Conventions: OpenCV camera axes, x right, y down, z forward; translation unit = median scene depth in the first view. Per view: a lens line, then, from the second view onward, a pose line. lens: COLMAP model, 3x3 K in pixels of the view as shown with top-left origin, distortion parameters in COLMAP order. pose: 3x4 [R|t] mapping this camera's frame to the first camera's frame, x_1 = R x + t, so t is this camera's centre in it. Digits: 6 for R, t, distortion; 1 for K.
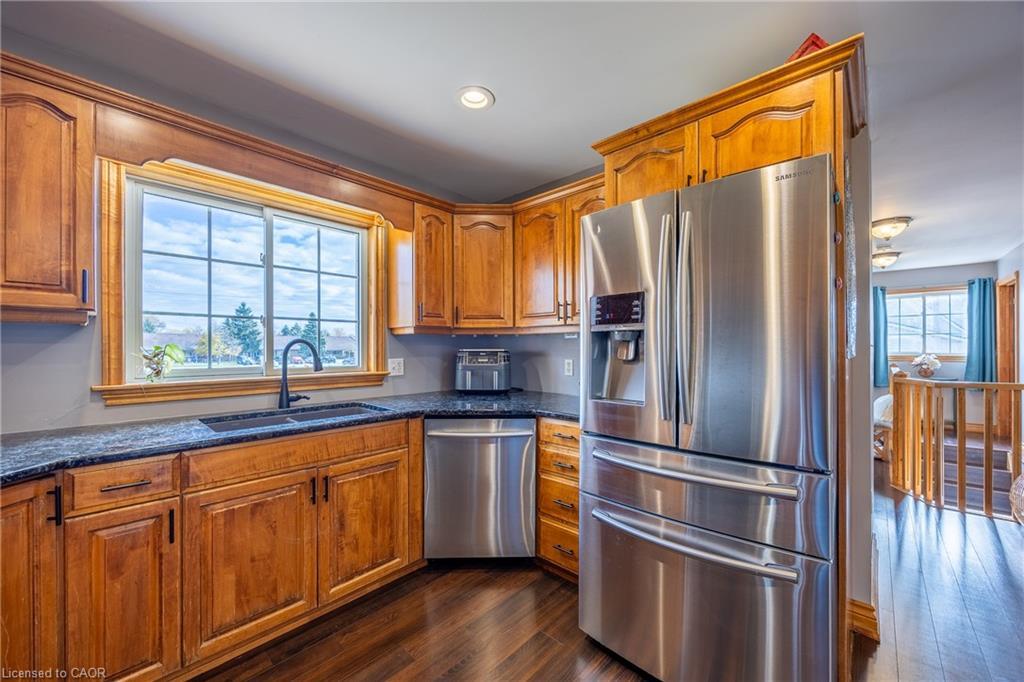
lens RADIAL K [[394.1, 0, 507.3], [0, 394.1, 345.9], [0, 0, 1]] dist [-0.001481, -0.000287]
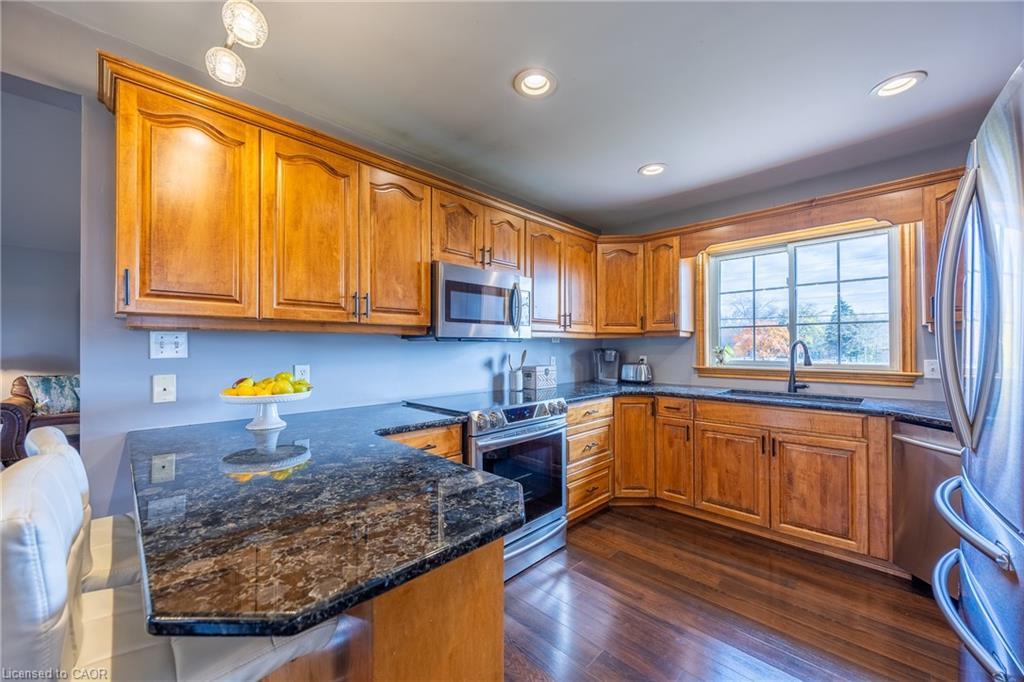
lens RADIAL K [[394.1, 0, 507.3], [0, 394.1, 345.9], [0, 0, 1]] dist [-0.001481, -0.000287]
pose [[-0.039102, -0.001611, -0.999234, 0.926989], [0.003724, 0.999992, -0.001758, -0.001320], [0.999228, -0.003790, -0.039096, 0.099288]]
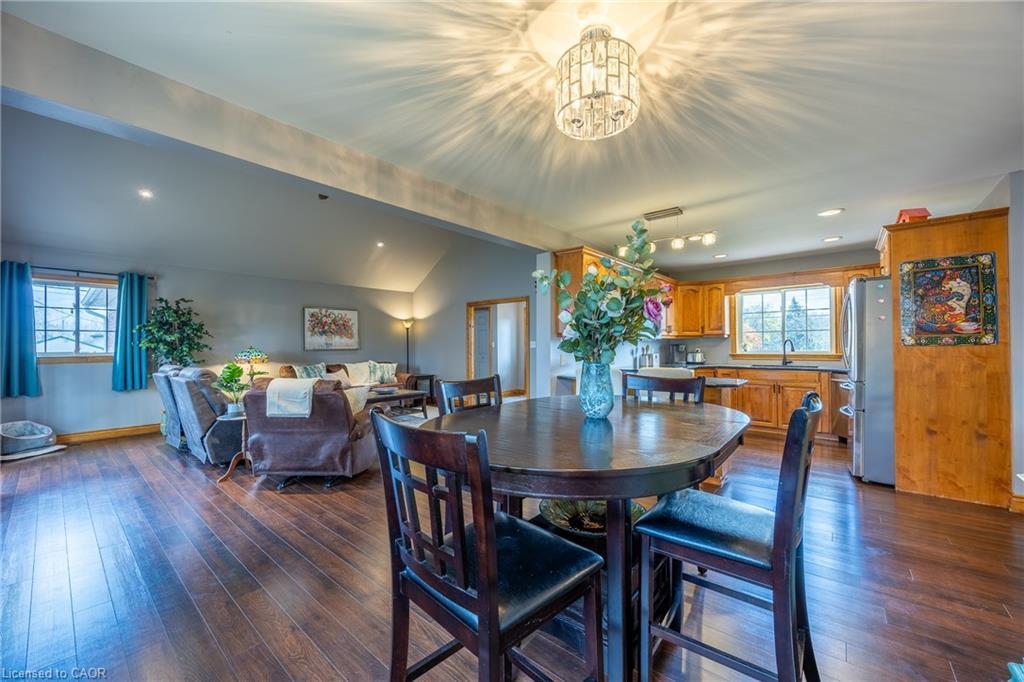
lens RADIAL K [[396.4, 0, 498.9], [0, 396.4, 344.5], [0, 0, 1]] dist [-0.000148, 0.000008]
pose [[0.028870, 0.000416, -0.999583, 2.377828], [0.008504, 0.999964, 0.000661, -0.001864], [0.999547, -0.008520, 0.028865, -1.168114]]
